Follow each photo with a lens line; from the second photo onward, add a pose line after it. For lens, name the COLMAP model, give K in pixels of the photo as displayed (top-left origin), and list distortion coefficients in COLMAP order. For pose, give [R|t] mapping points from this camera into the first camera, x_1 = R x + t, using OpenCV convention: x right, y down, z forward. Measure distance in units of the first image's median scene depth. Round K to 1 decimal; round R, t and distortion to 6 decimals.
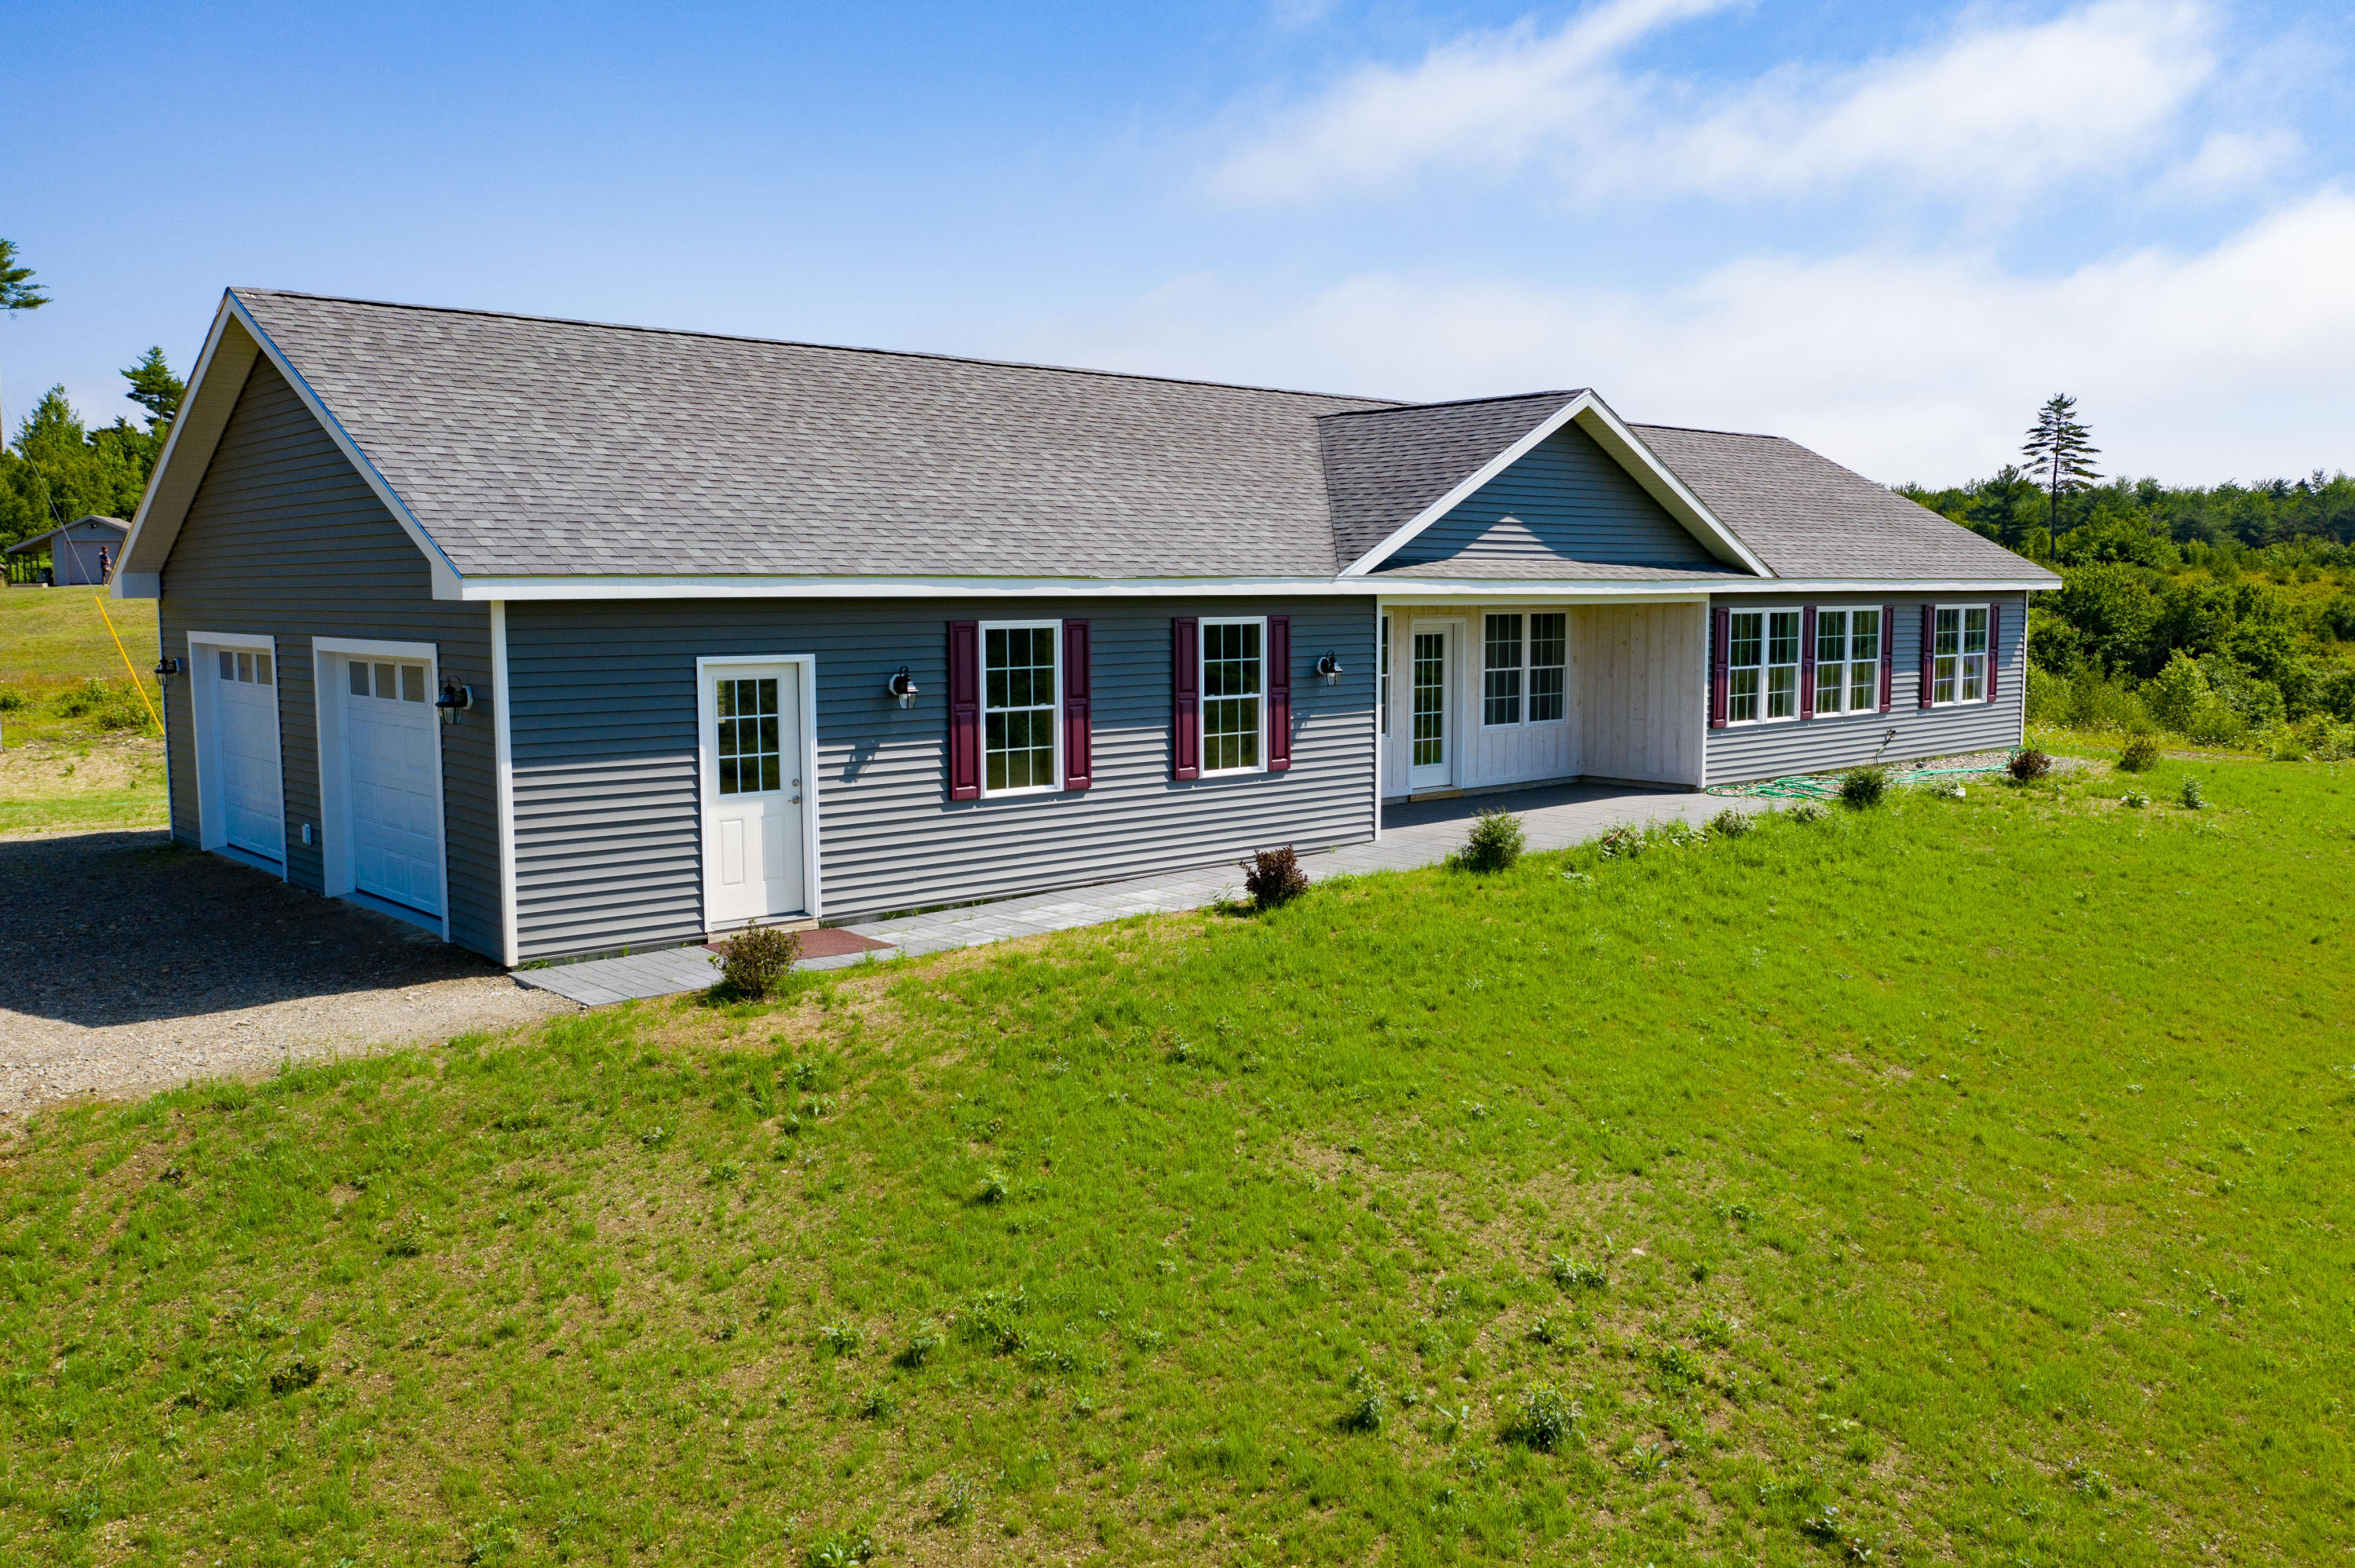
lens RADIAL K [[1845.7, 0, 1187.4], [0, 1845.7, 783.5], [0, 0, 1]] dist [-0.016364, 0.007033]
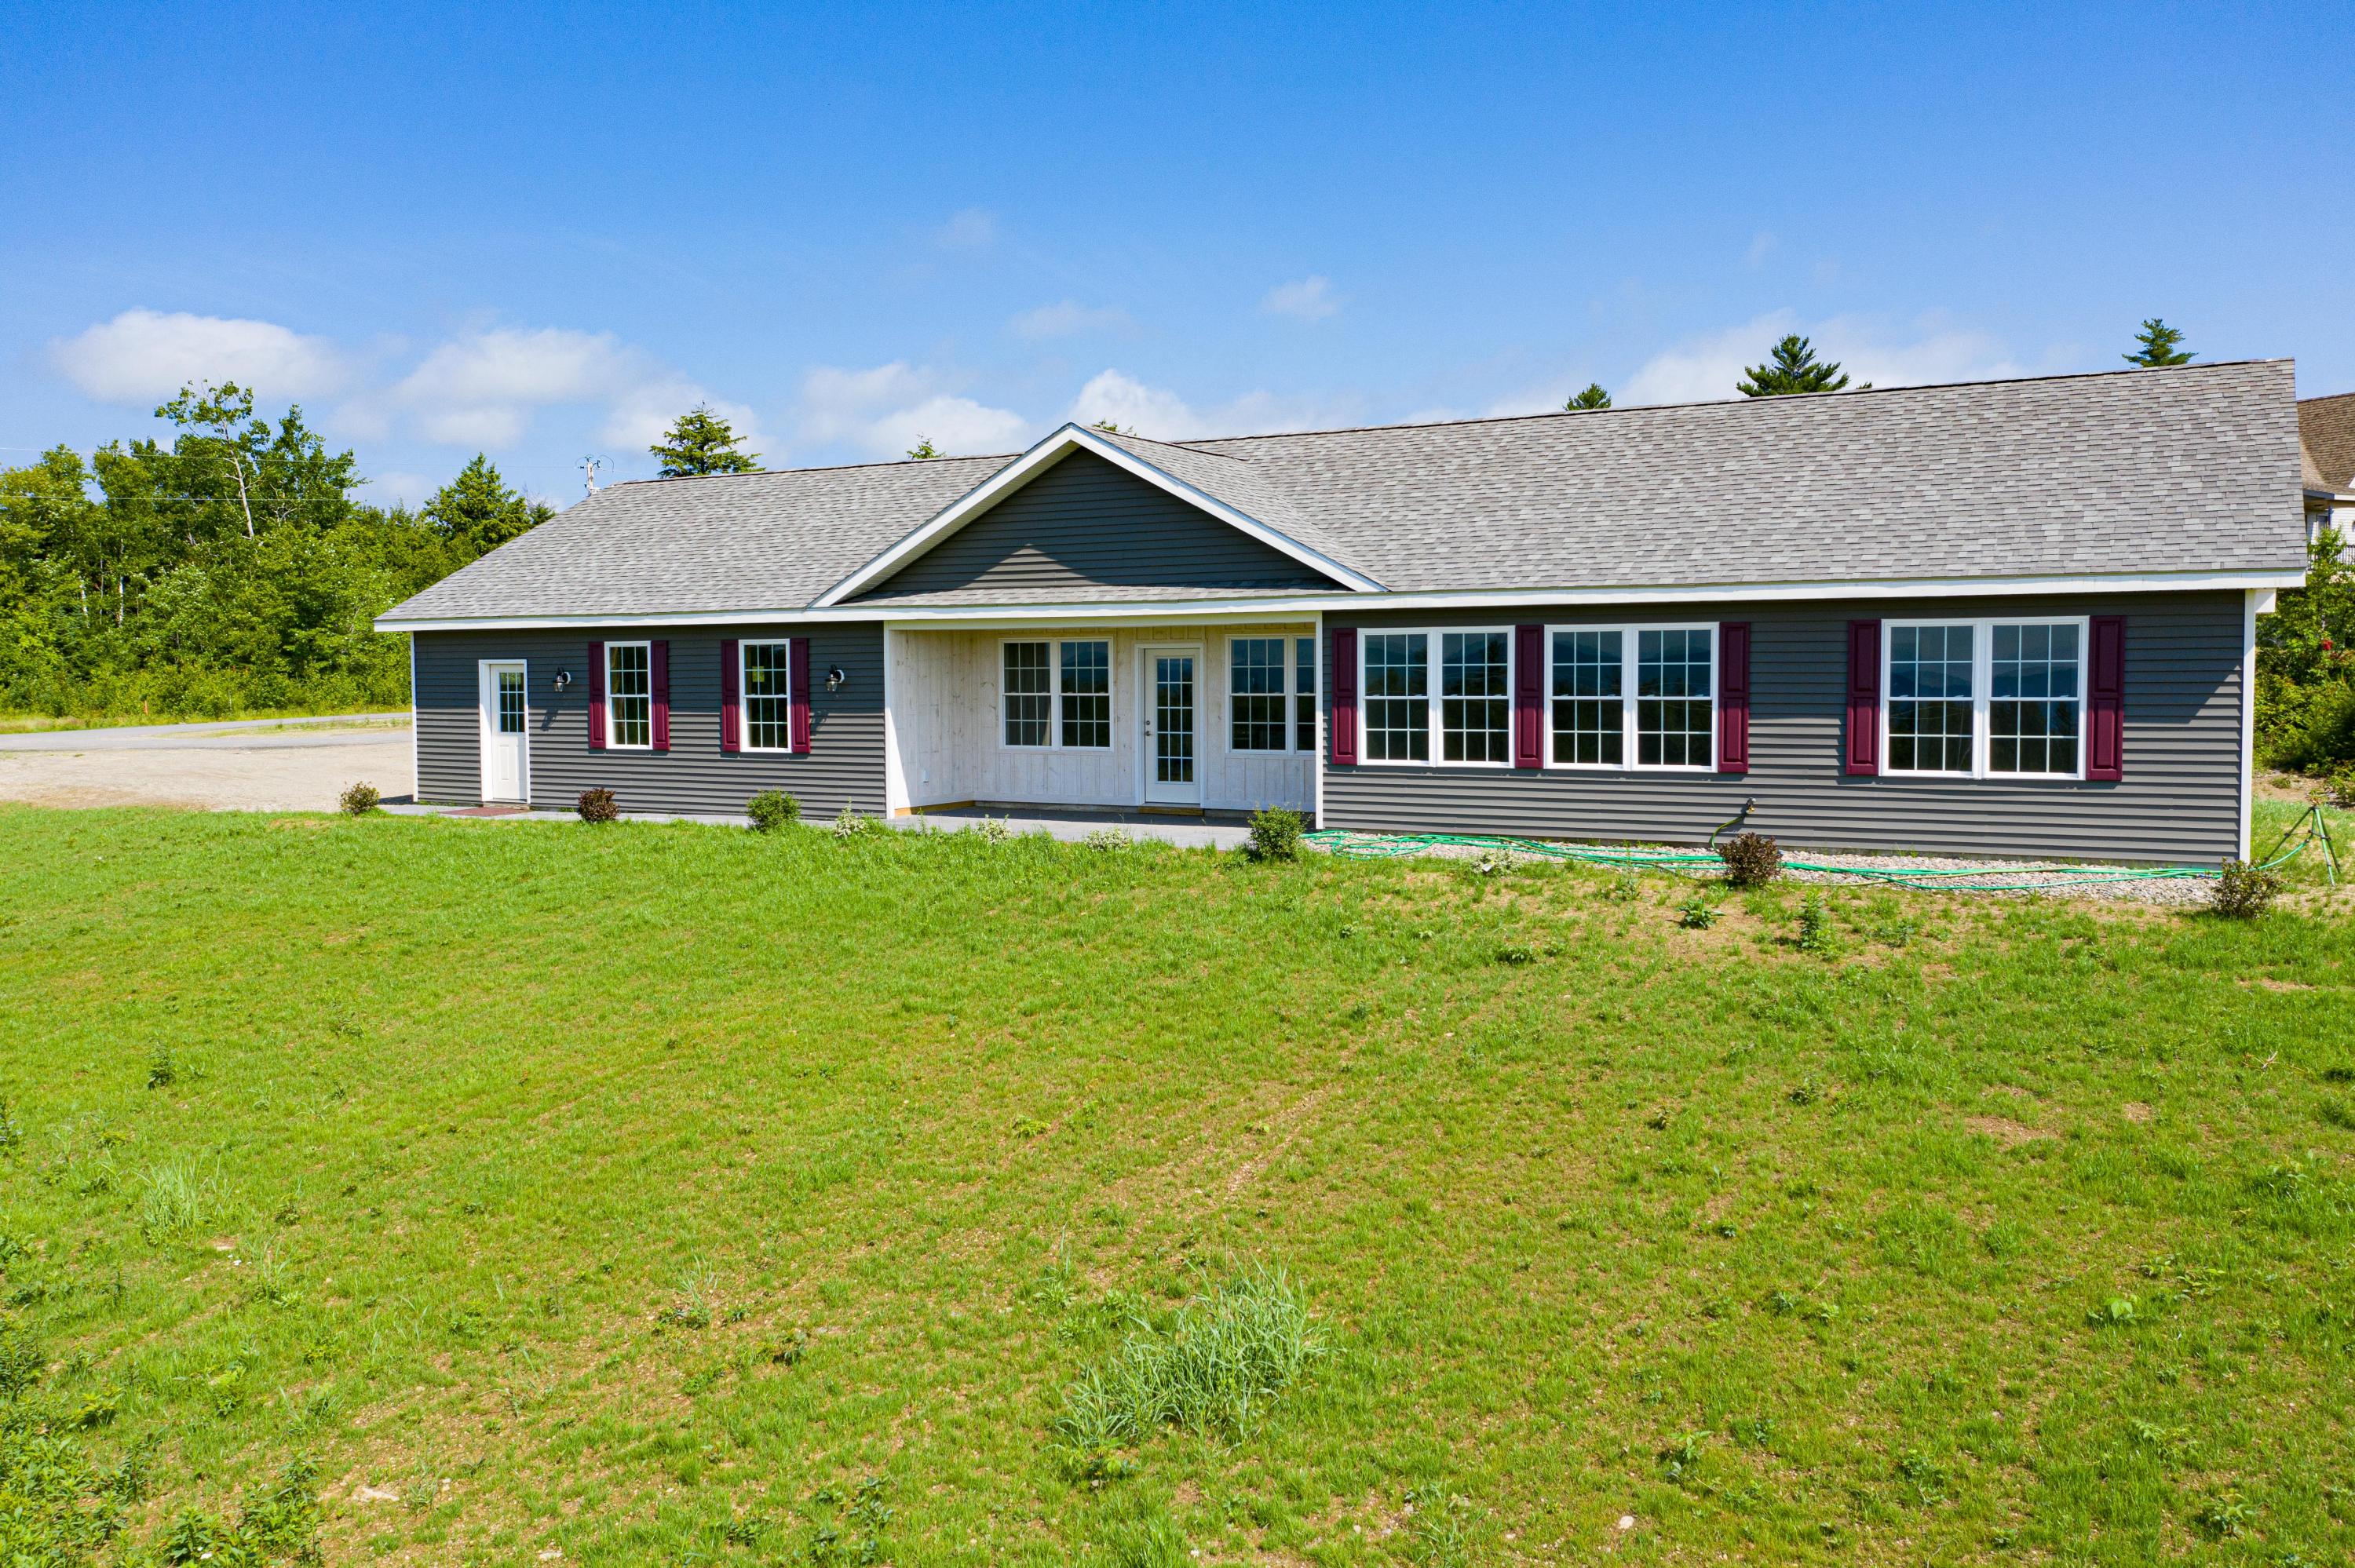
lens RADIAL K [[1905.4, 0, 1165.4], [0, 1905.4, 779.9], [0, 0, 1]] dist [-0.025722, 0.008445]
pose [[0.313799, 0.054693, -0.947913, 1.624857], [-0.096495, 0.995008, 0.025467, -0.054418], [0.944573, 0.083478, 0.317510, 0.911132]]
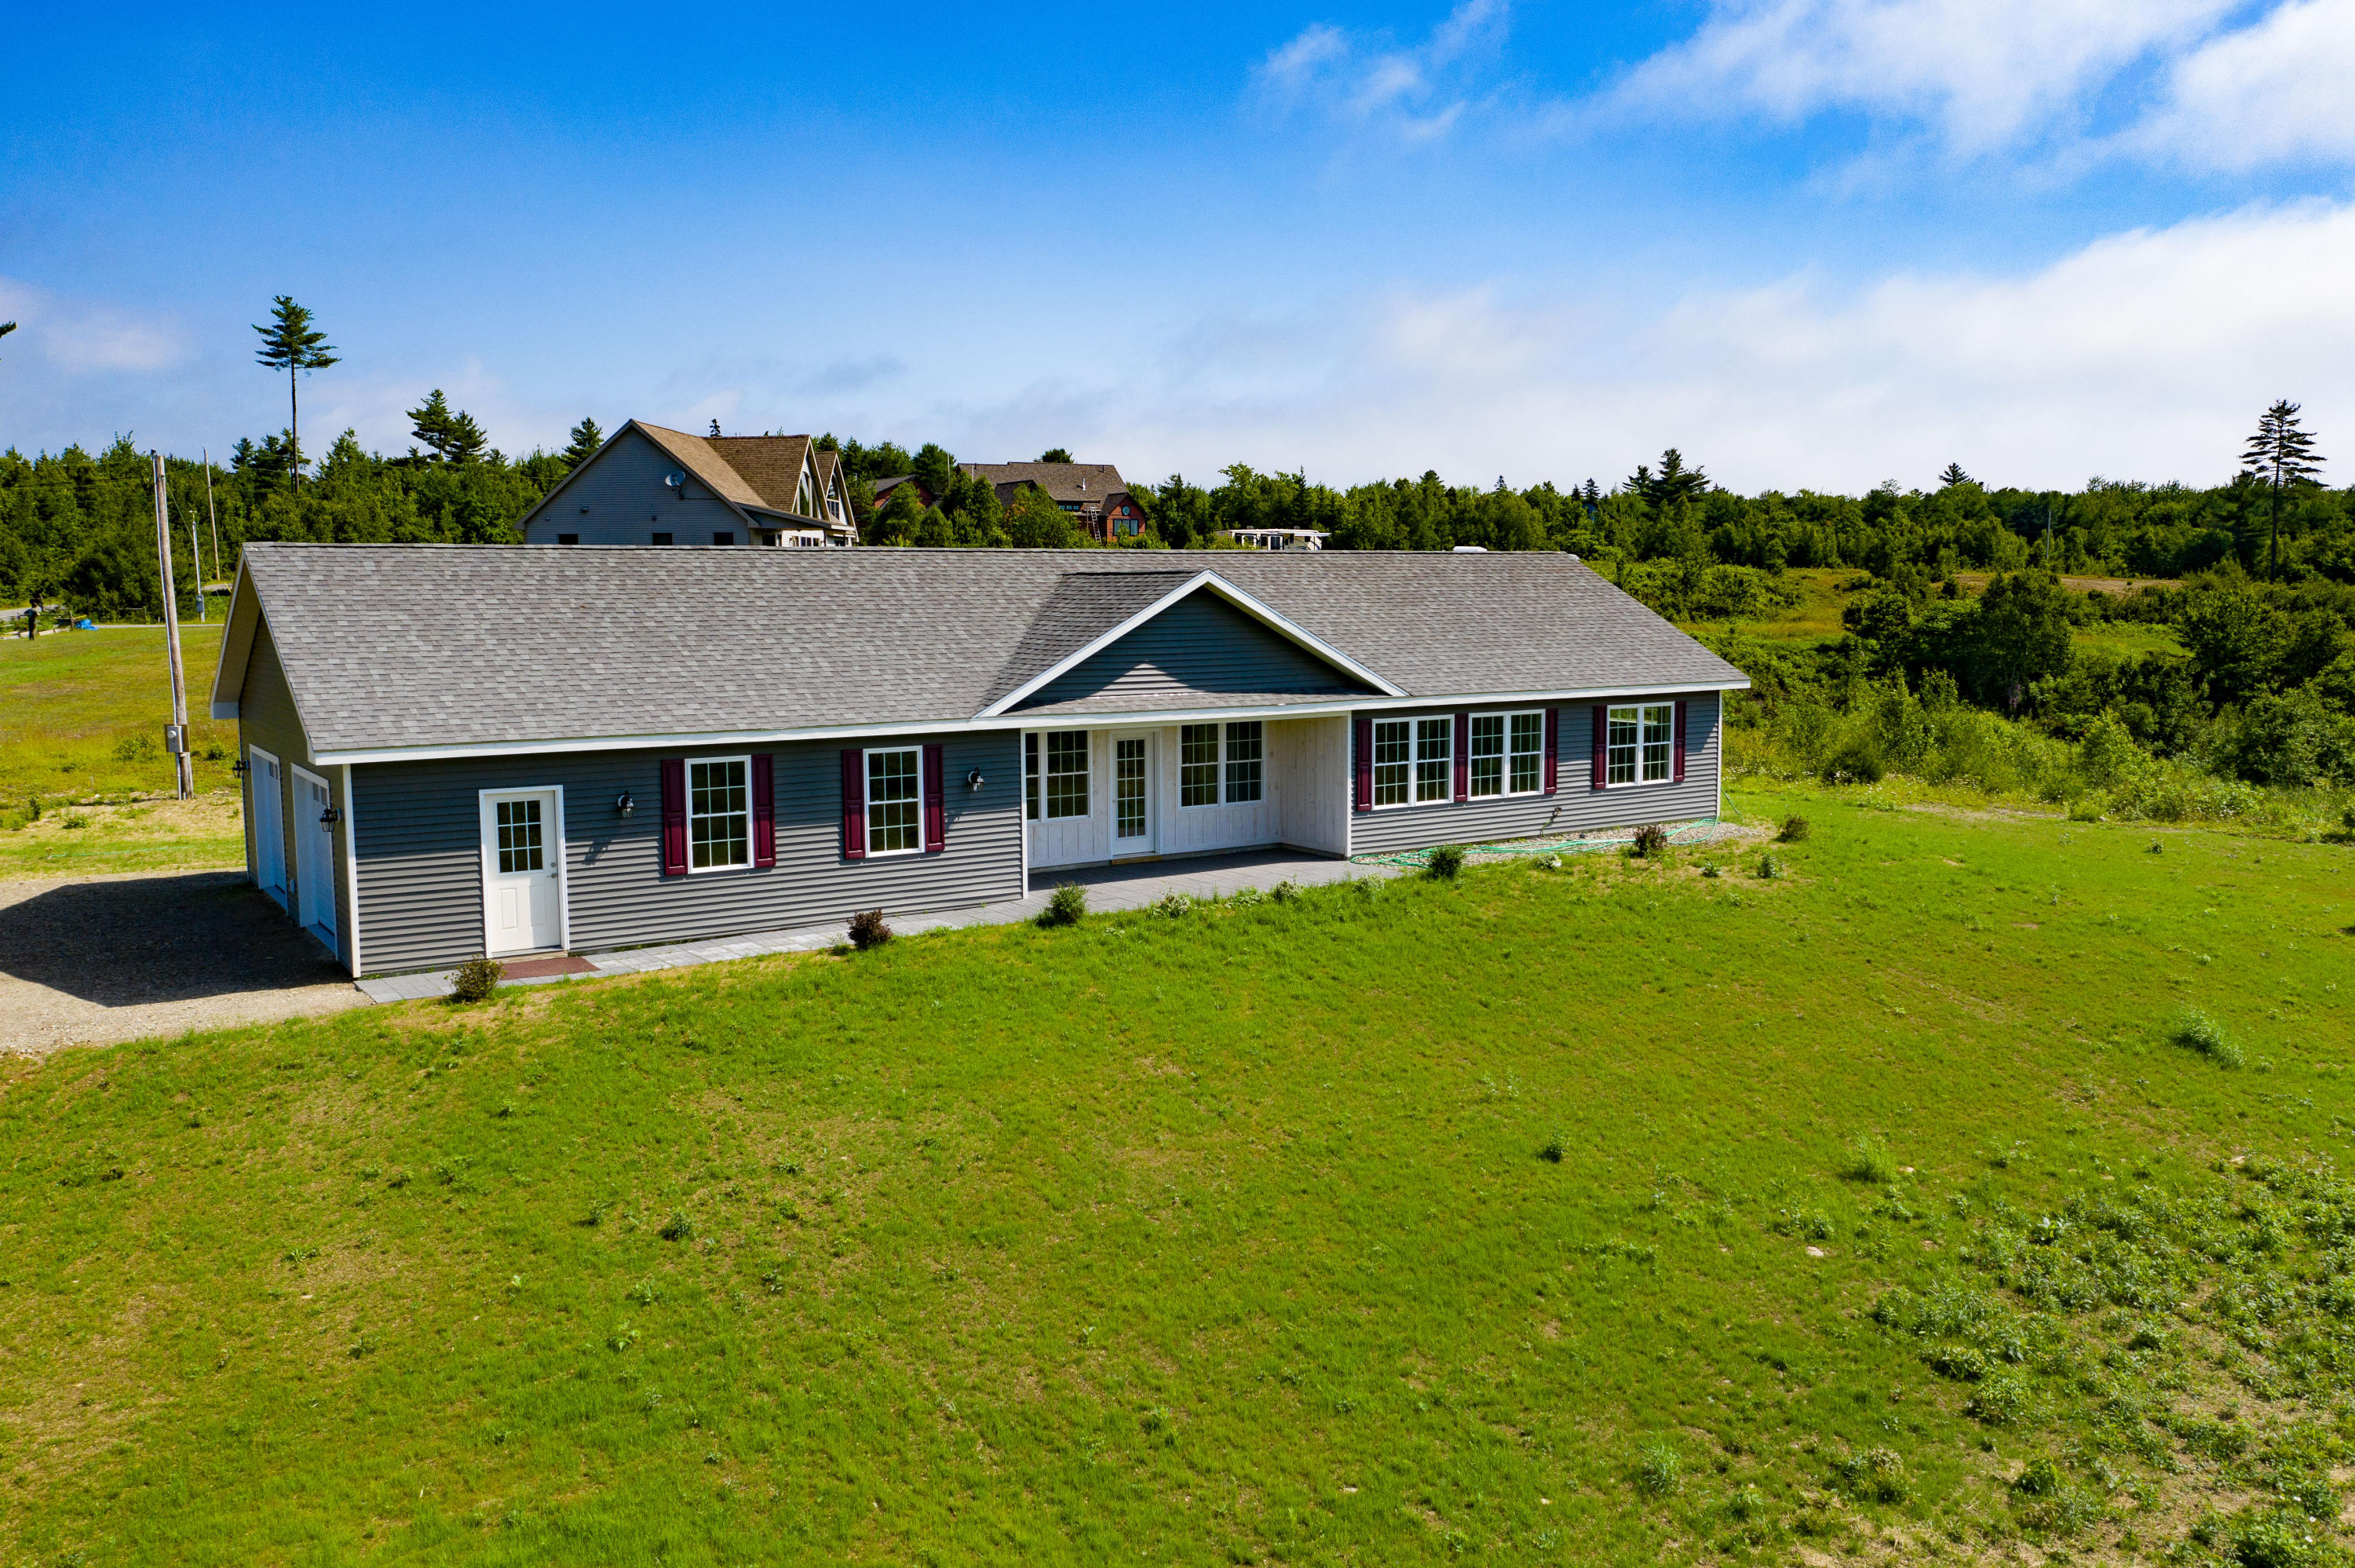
lens RADIAL K [[1845.7, 0, 1188.2], [0, 1845.7, 791.4], [0, 0, 1]] dist [-0.016364, 0.007033]
pose [[0.990090, 0.013623, -0.139775, 0.502042], [-0.012662, 0.999890, 0.007767, -0.075854], [0.139866, -0.005920, 0.990153, -0.452669]]
